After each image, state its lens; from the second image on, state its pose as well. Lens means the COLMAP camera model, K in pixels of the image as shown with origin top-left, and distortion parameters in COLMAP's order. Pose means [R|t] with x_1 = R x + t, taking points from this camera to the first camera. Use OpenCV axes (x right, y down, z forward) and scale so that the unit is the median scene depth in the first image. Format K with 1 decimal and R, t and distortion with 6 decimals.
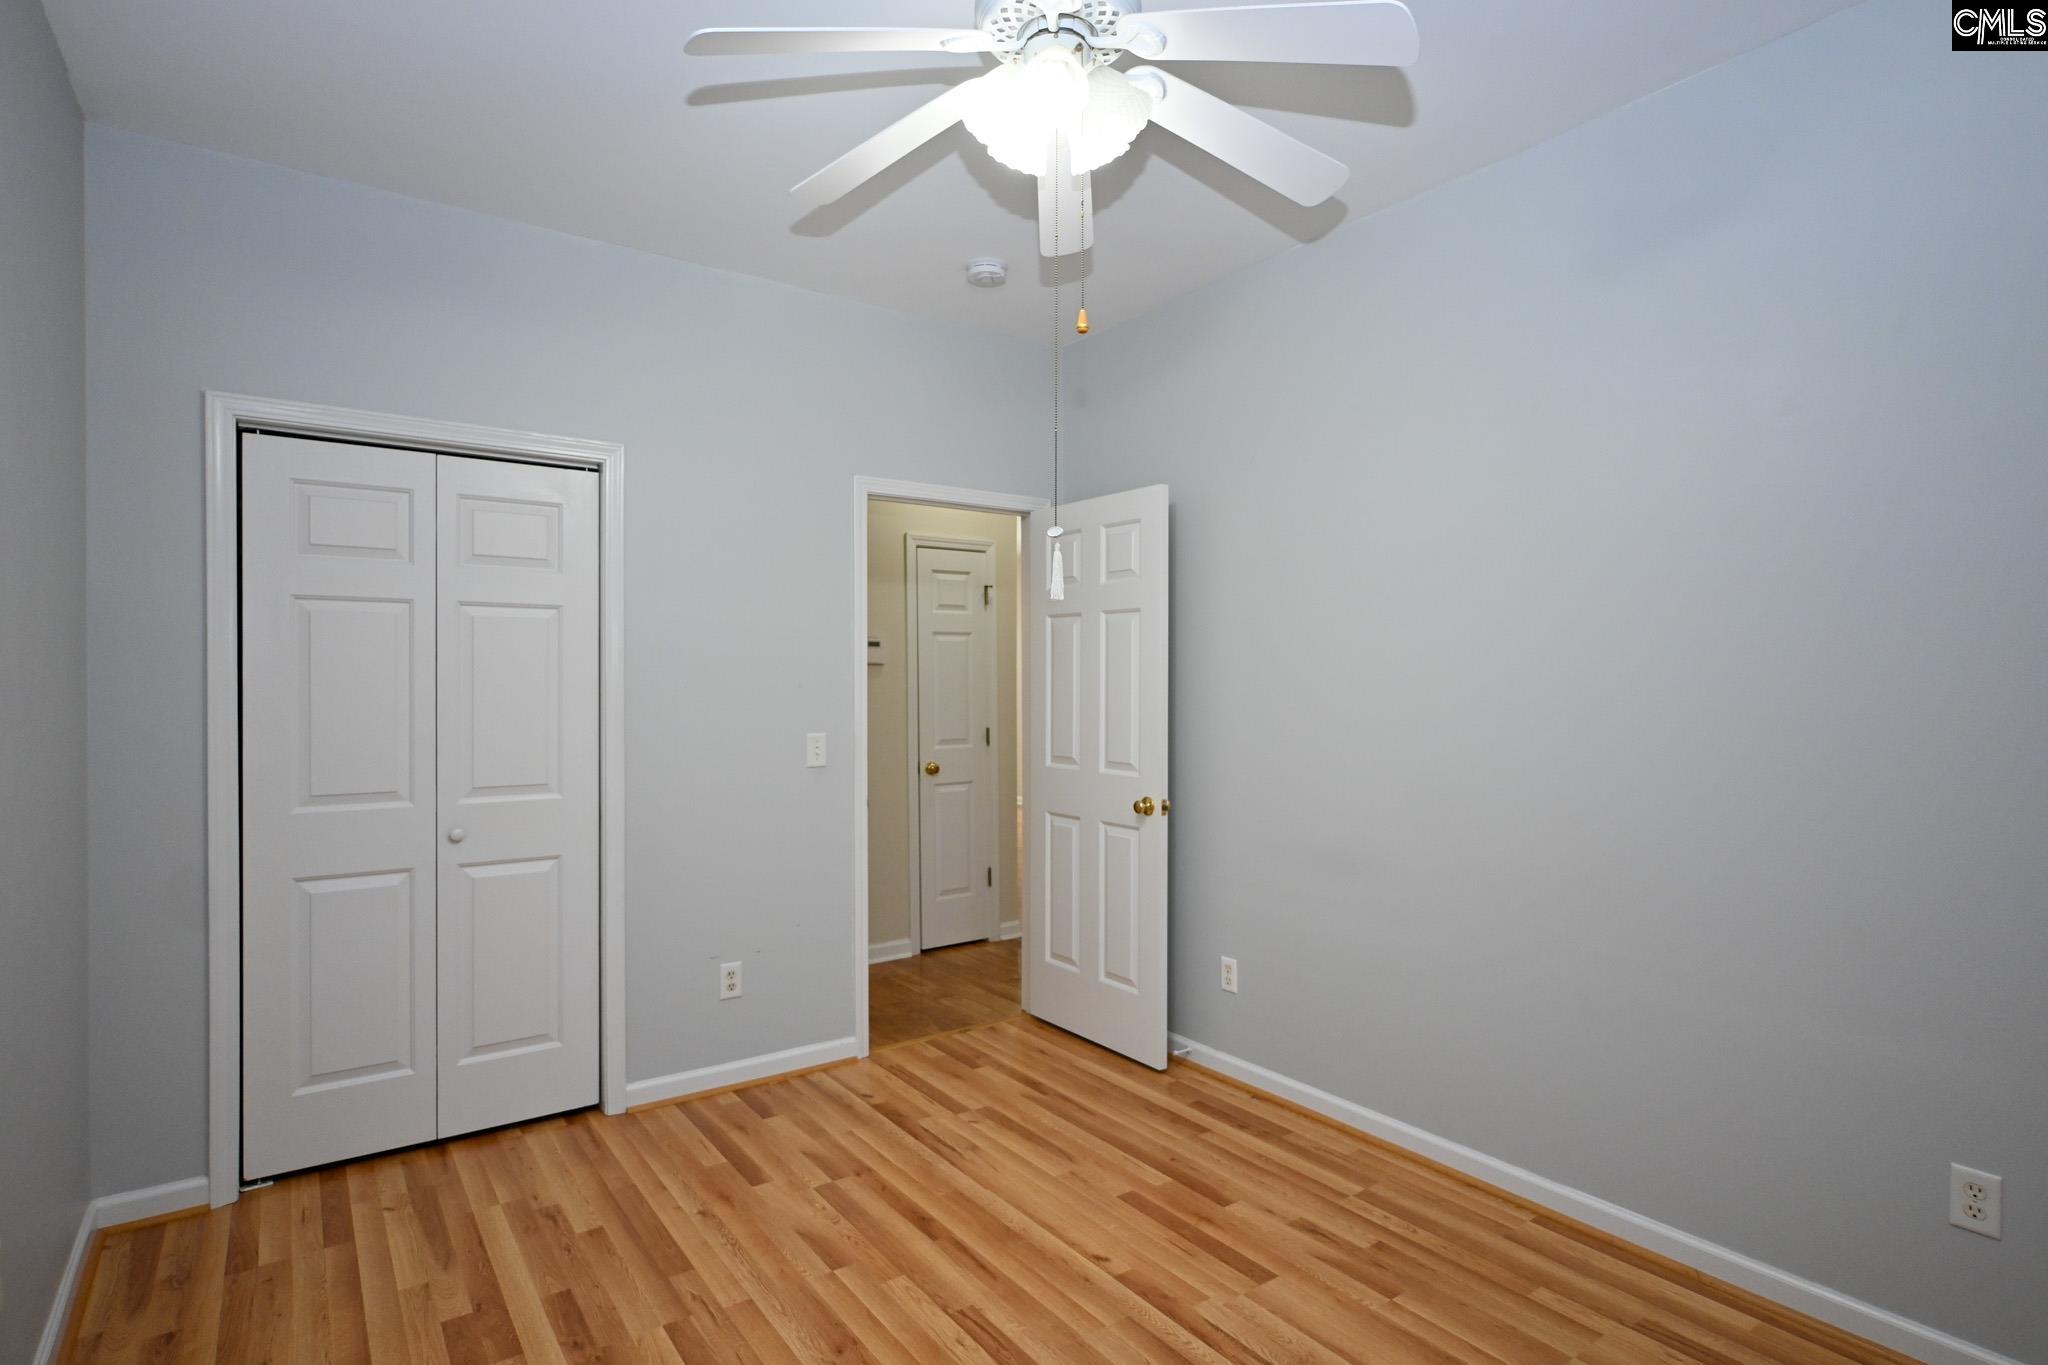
lens RADIAL K [[1044.2, 0, 1022.0], [0, 1044.2, 686.0], [0, 0, 1]] dist [-0.001065, 0.002626]
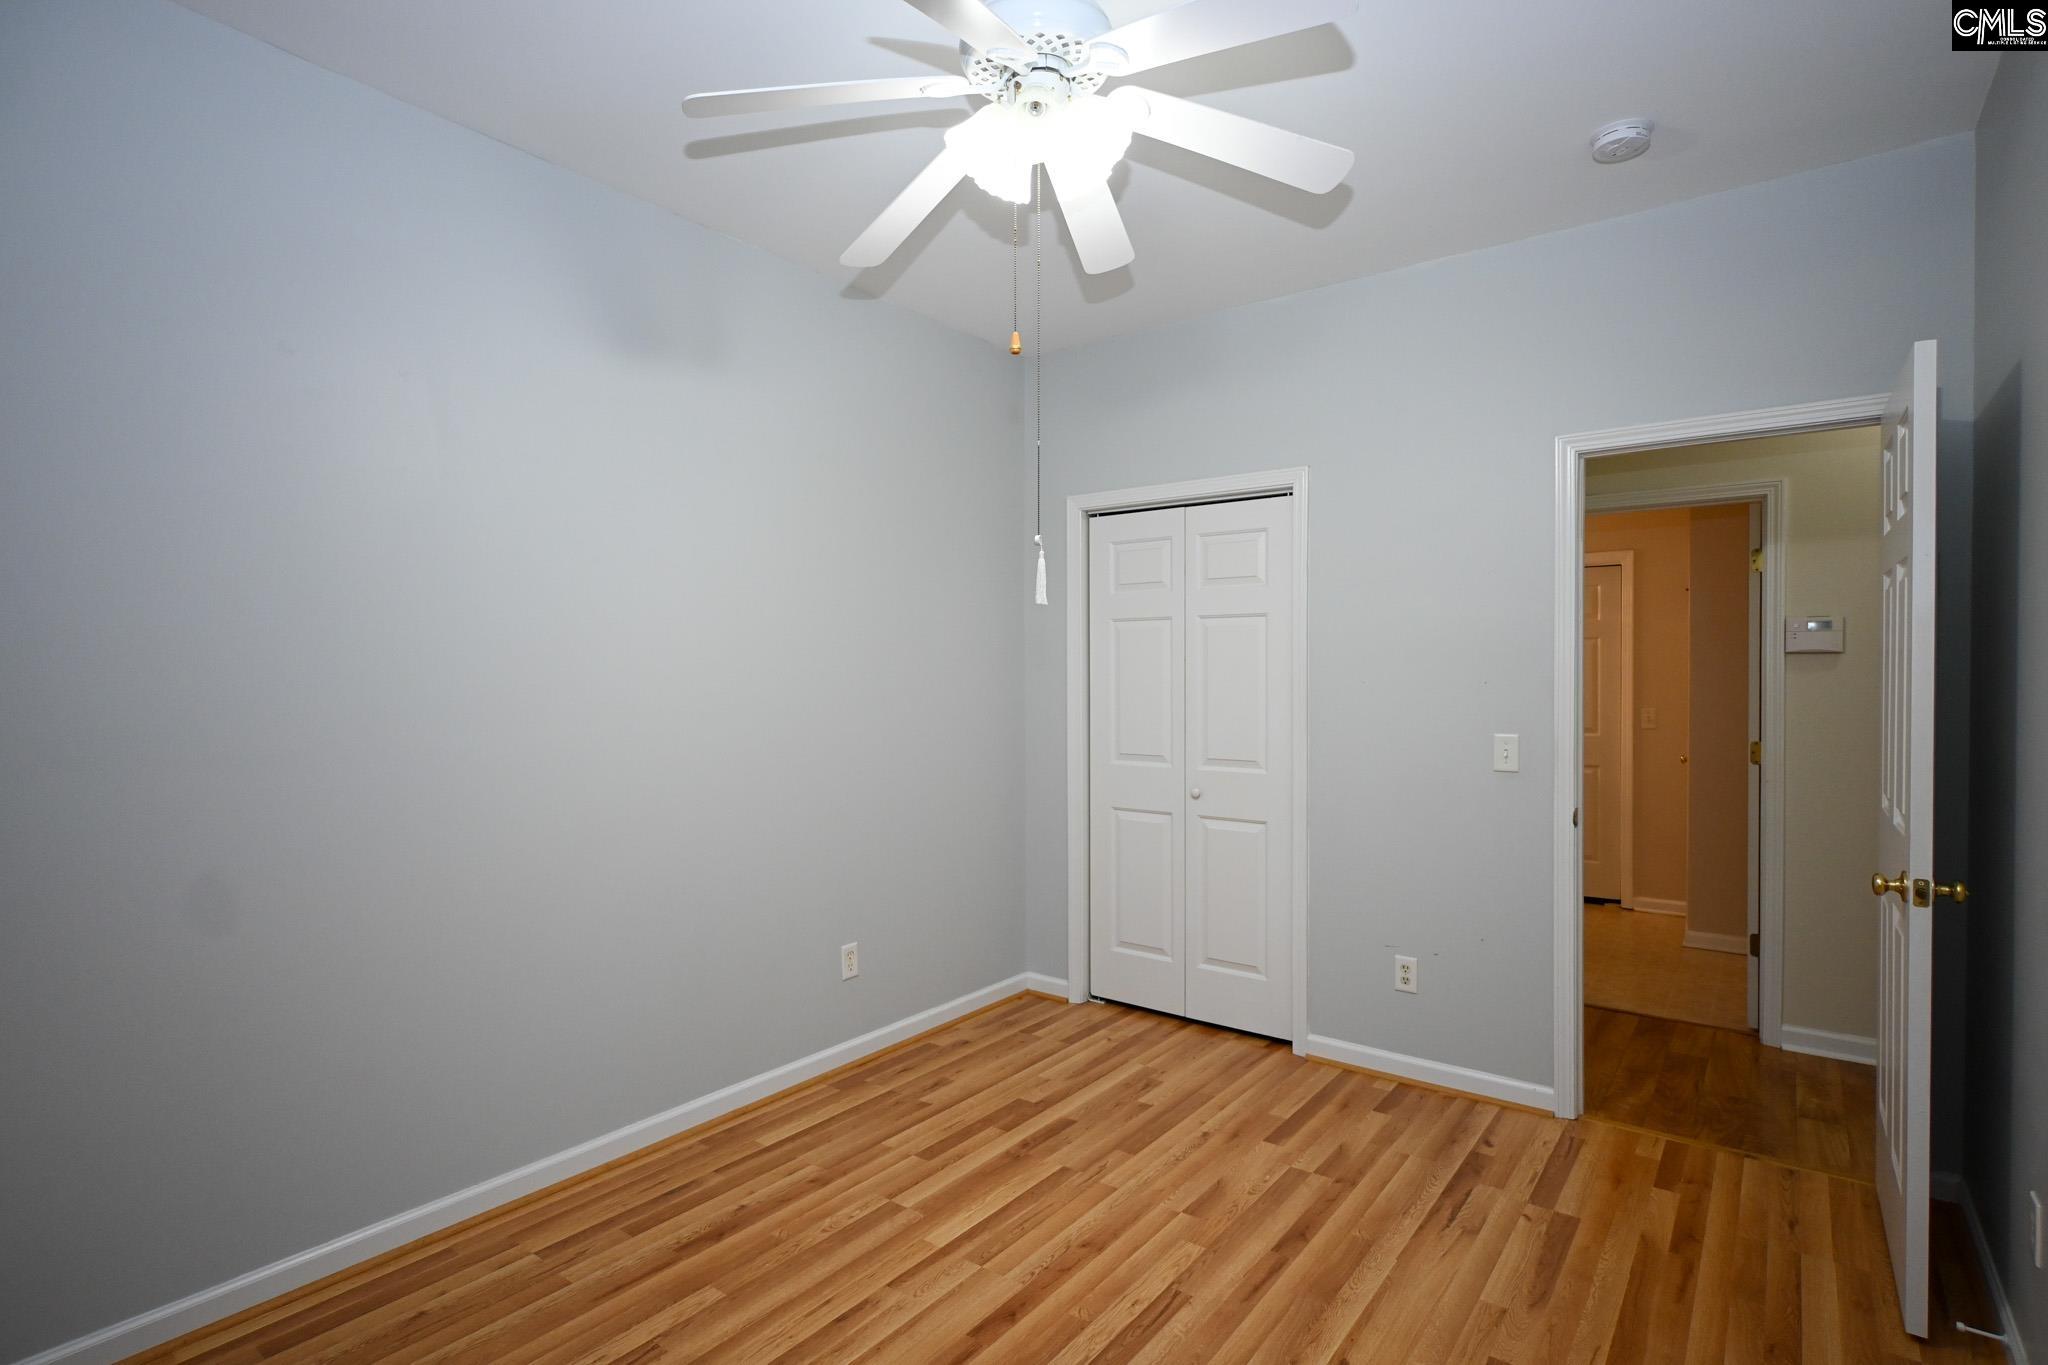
lens RADIAL K [[1013.9, 0, 1024.0], [0, 1013.9, 682.5], [0, 0, 1]] dist [0.005535, 0.001090]
pose [[0.303519, 0.006990, -0.952800, 0.645155], [-0.003095, 0.999975, 0.006351, -0.004236], [0.952820, 0.001021, 0.303533, 0.422713]]
